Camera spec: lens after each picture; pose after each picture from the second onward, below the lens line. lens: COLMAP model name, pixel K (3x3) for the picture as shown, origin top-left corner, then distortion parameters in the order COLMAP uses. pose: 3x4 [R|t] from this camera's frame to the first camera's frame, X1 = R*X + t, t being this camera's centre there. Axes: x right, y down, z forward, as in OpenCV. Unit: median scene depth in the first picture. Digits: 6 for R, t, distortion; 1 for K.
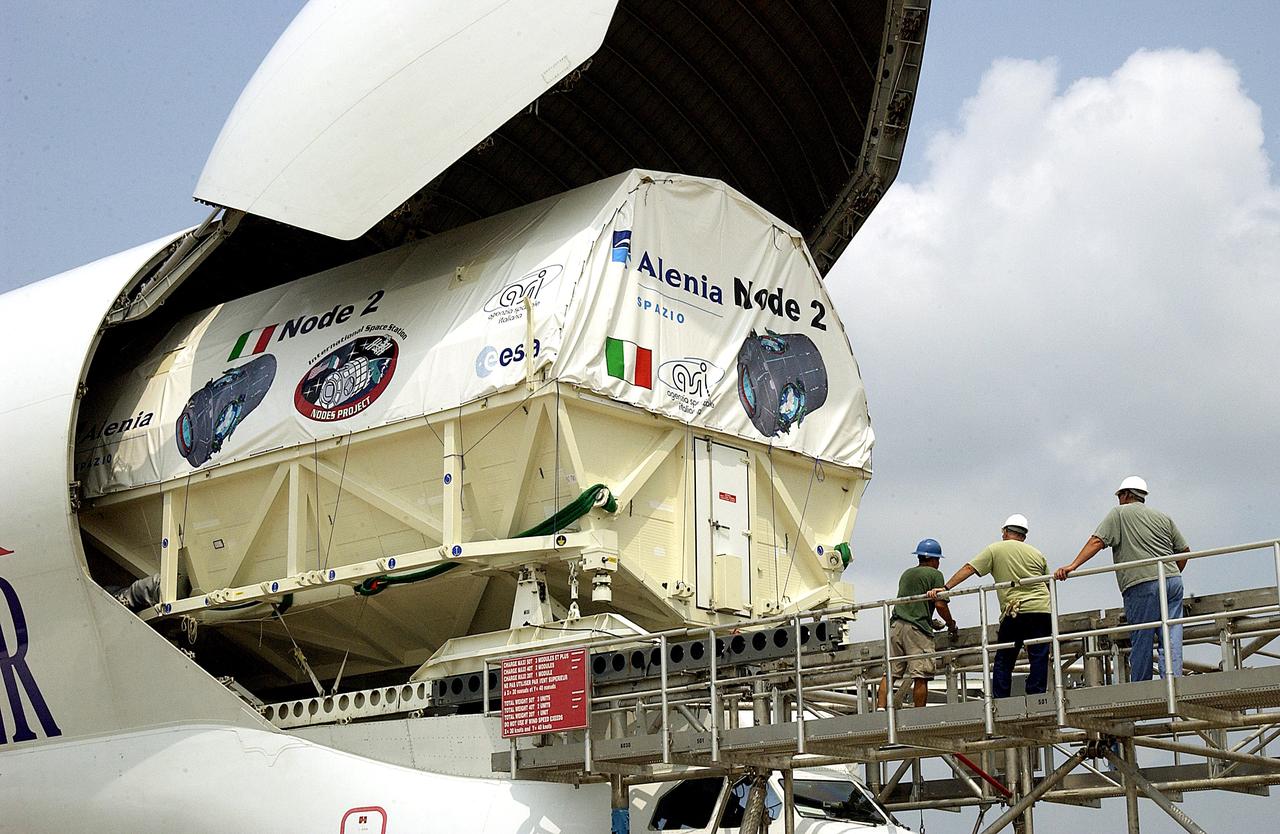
lens RADIAL K [[2378.4, 0, 635.4], [0, 2378.4, 414.9], [0, 0, 1]] dist [0.036039, 0.000000]
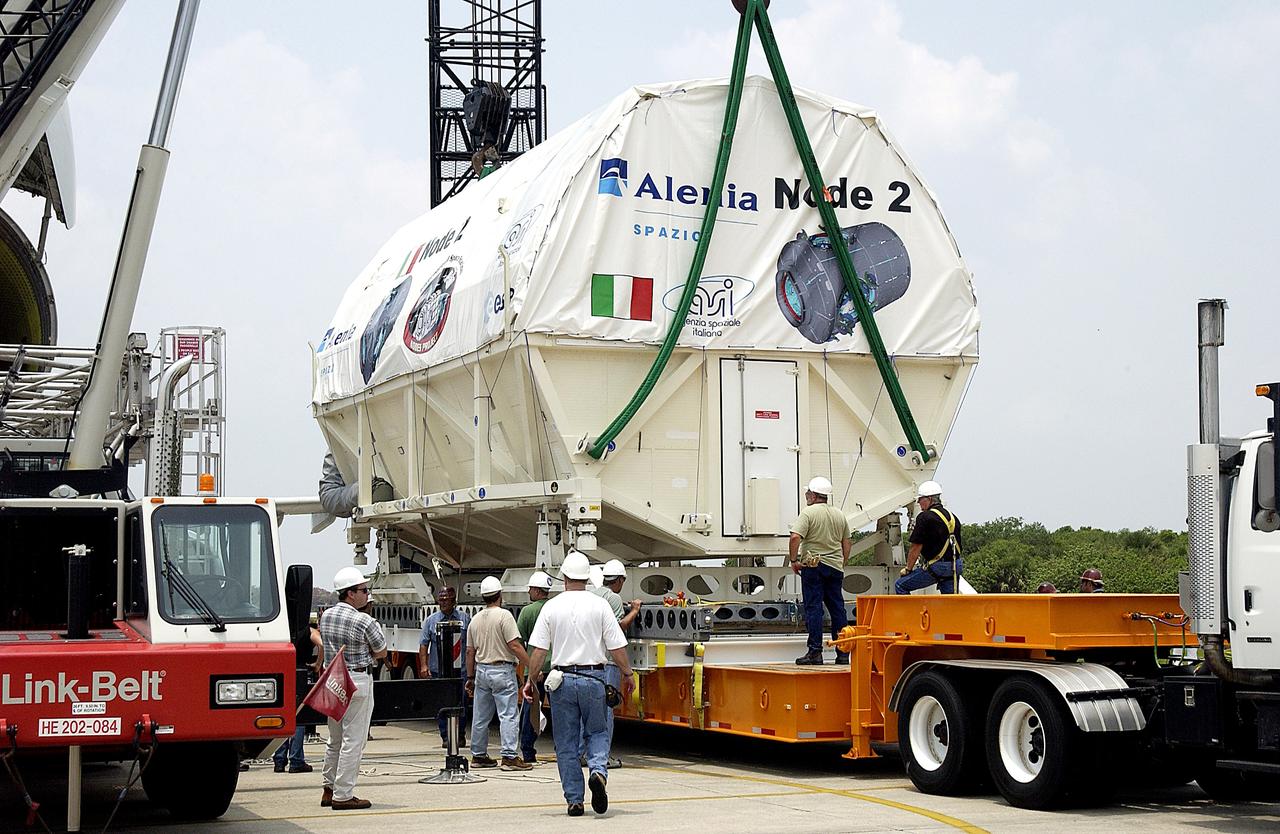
lens RADIAL K [[1984.3, 0, 622.6], [0, 1984.3, 464.5], [0, 0, 1]] dist [-0.012043, 0.000000]
pose [[0.904456, -0.029107, -0.425572, 0.325501], [0.111617, 0.979059, 0.170253, -0.088799], [0.411704, -0.201487, 0.888765, 0.250233]]
